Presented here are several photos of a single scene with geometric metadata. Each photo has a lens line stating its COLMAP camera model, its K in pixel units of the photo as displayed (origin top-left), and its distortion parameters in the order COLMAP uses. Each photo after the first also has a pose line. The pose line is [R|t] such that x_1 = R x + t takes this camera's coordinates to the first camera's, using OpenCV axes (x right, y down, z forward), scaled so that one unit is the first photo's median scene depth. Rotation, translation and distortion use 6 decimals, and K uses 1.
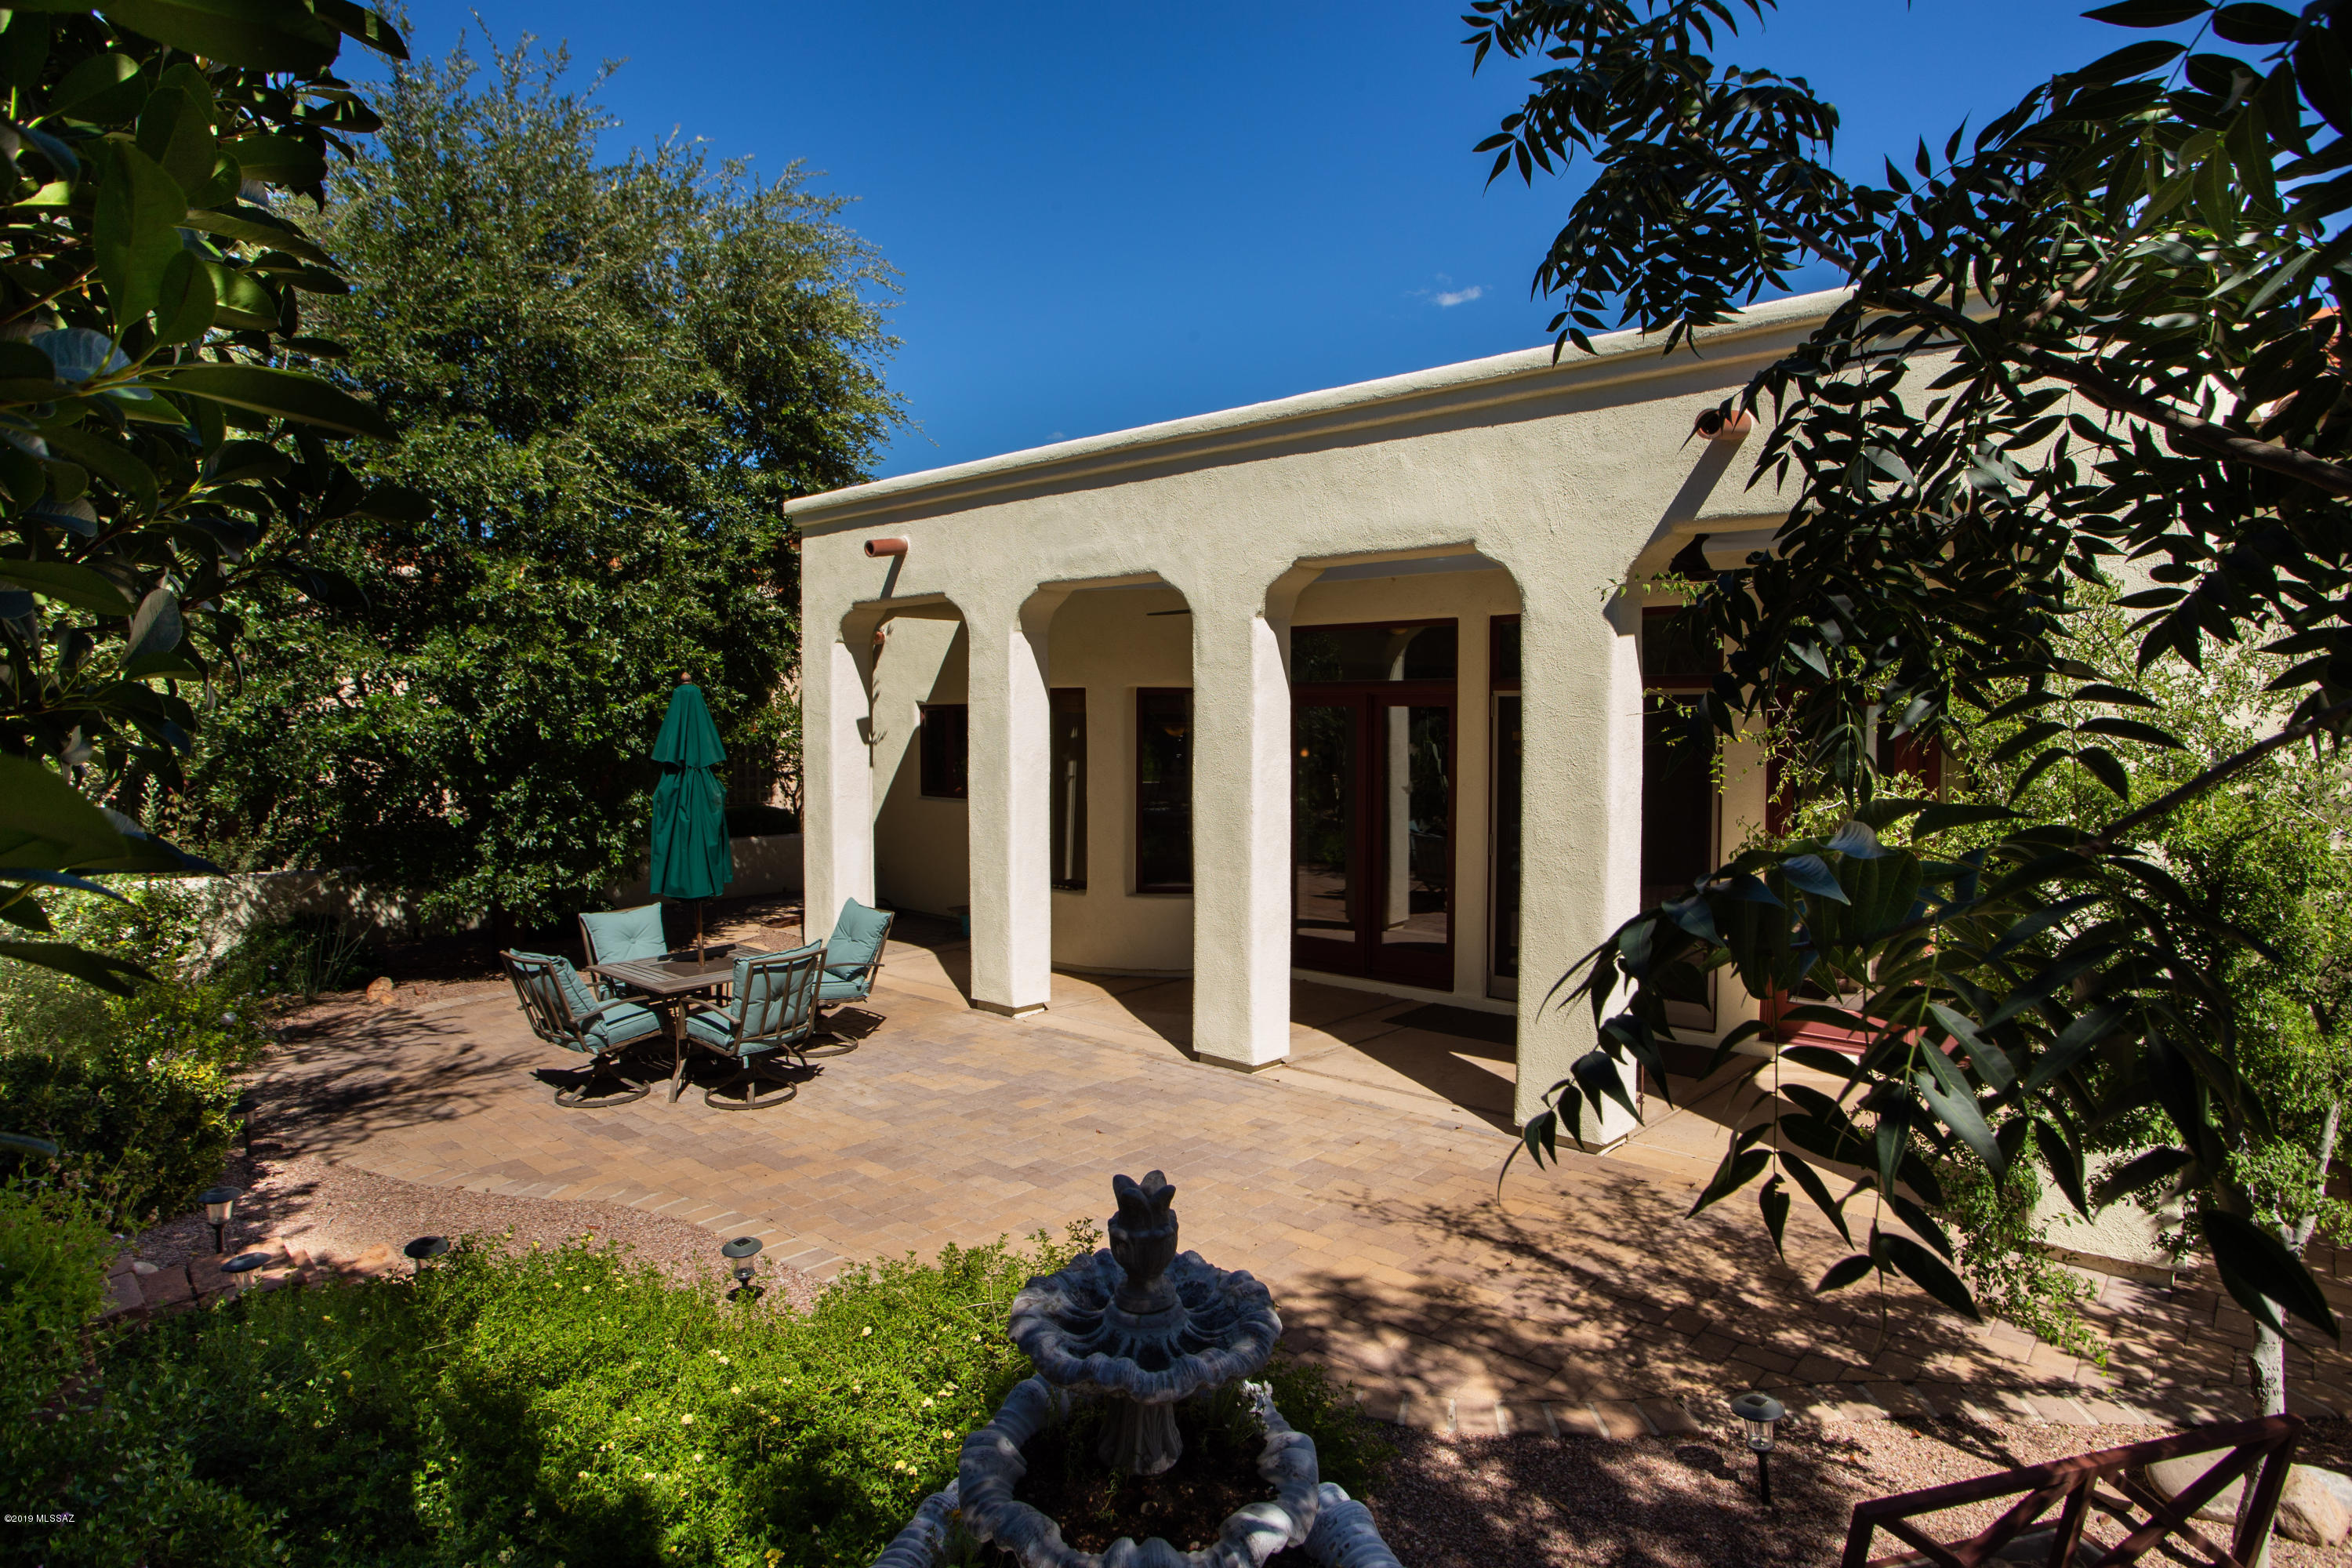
lens RADIAL K [[1293.5, 0, 1165.4], [0, 1293.5, 769.9], [0, 0, 1]] dist [-0.003544, -0.000192]
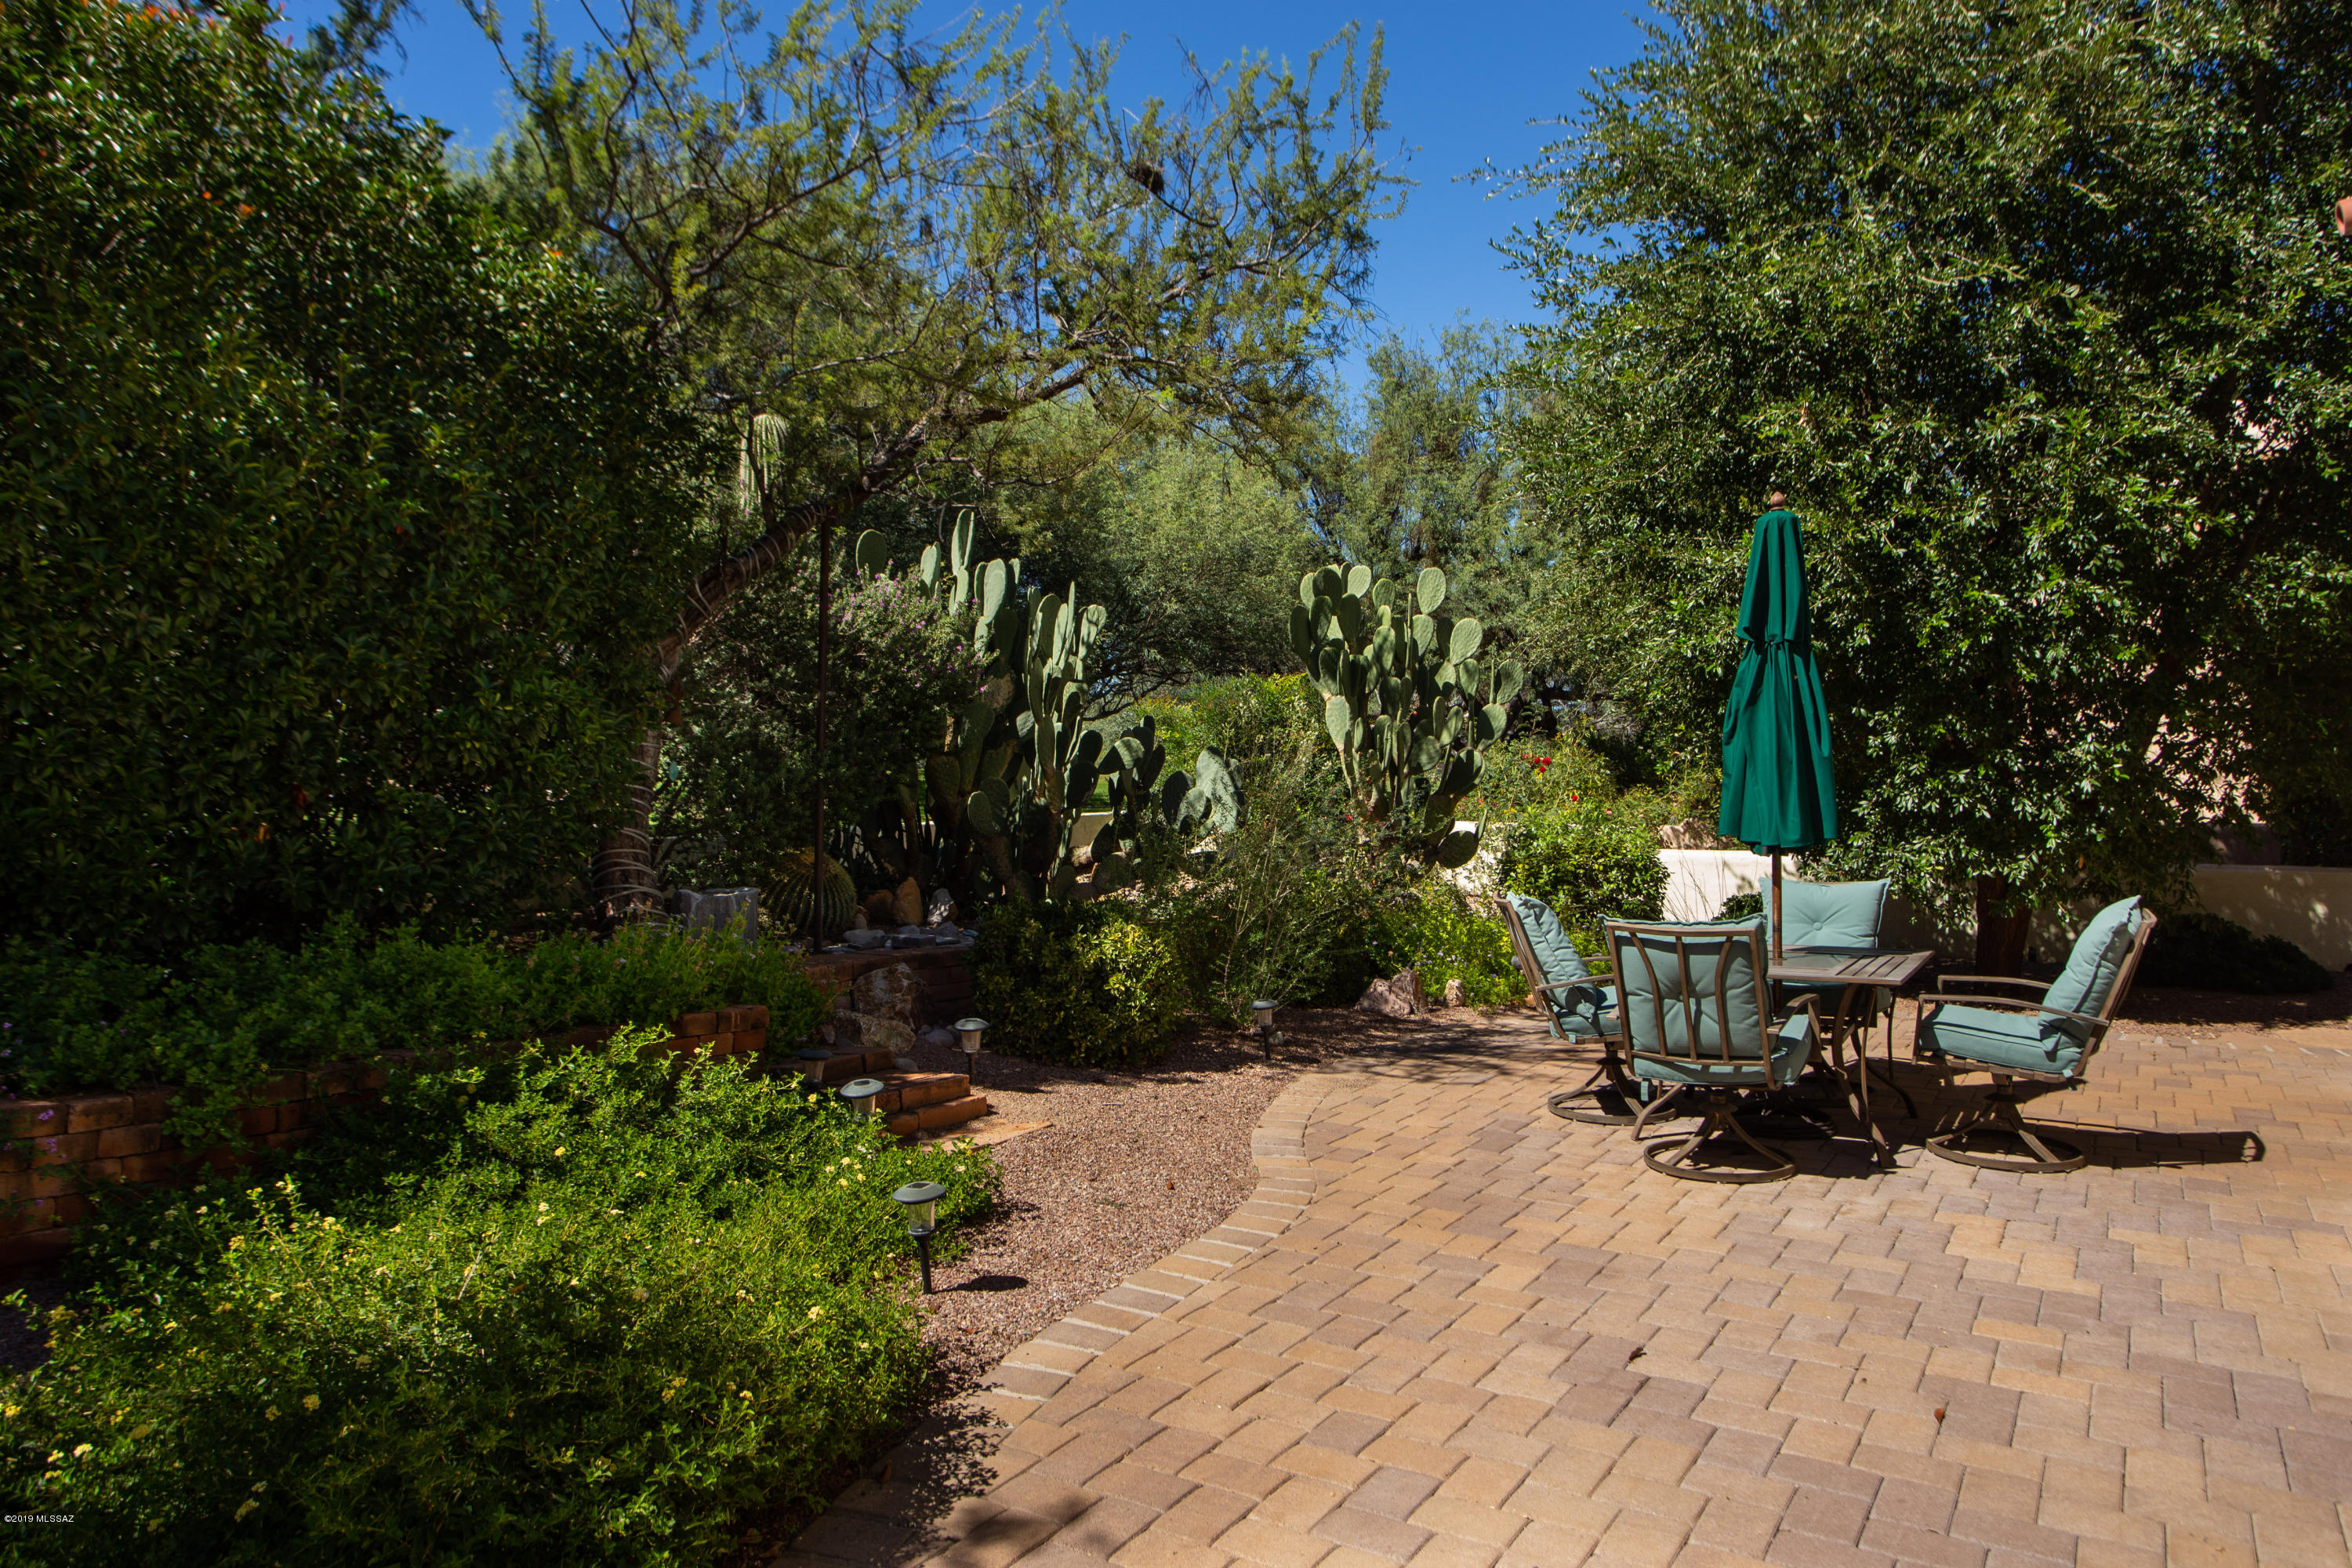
lens RADIAL K [[1547.2, 0, 1171.3], [0, 1547.2, 783.9], [0, 0, 1]] dist [-0.036571, 0.000516]
pose [[0.174440, 0.008424, -0.984632, 0.350674], [-0.045287, 0.998974, 0.000523, 0.086259], [0.983626, 0.044500, 0.174643, 0.626788]]
